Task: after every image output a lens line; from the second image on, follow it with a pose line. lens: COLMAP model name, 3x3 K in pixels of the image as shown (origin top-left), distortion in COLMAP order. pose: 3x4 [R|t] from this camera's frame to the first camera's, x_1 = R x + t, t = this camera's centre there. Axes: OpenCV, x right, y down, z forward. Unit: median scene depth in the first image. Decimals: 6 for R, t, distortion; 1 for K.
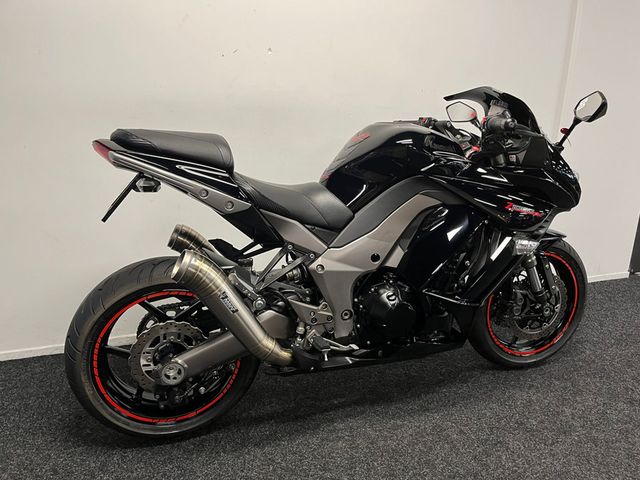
lens RADIAL K [[480.8, 0, 322.9], [0, 480.8, 238.9], [0, 0, 1]] dist [0.080139, -0.105883]
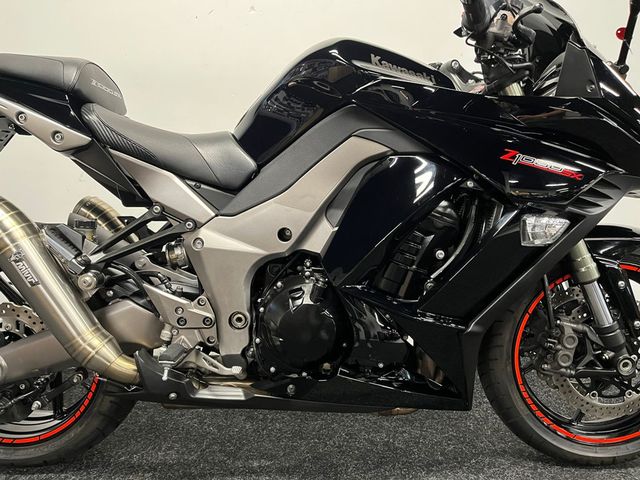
lens RADIAL K [[480.8, 0, 322.8], [0, 480.8, 235.7], [0, 0, 1]] dist [0.080139, -0.105883]
pose [[0.947826, 0.032778, -0.317098, 0.366143], [-0.078528, 0.988055, -0.132592, 0.123751], [0.308964, 0.150576, 0.939078, 0.406508]]
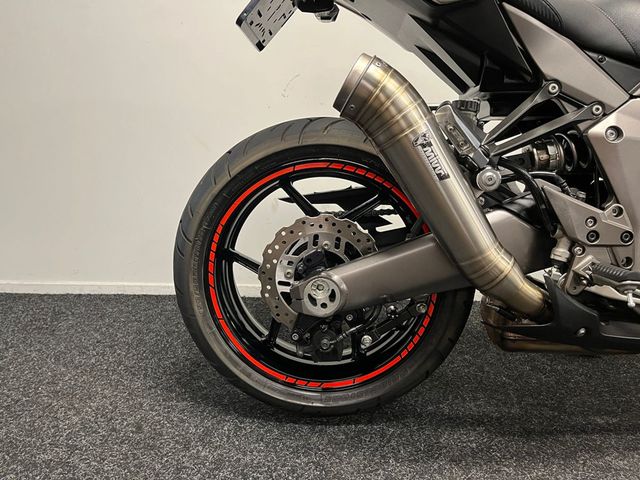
lens RADIAL K [[480.8, 0, 320.0], [0, 480.8, 236.3], [0, 0, 1]] dist [0.080139, -0.105883]
pose [[0.934595, 0.068090, -0.349135, -0.104790], [-0.094688, 0.993717, -0.059668, 0.222393], [0.342879, 0.088824, 0.935171, 0.417210]]
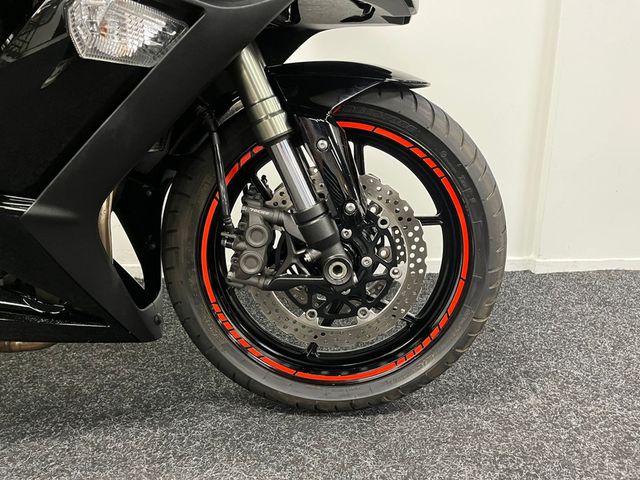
lens RADIAL K [[480.8, 0, 321.9], [0, 480.8, 238.1], [0, 0, 1]] dist [0.080139, -0.105883]
pose [[0.957868, 0.058336, -0.281222, 0.674011], [-0.062673, 0.998013, -0.006445, 0.153896], [0.280287, 0.023798, 0.959621, 0.774916]]
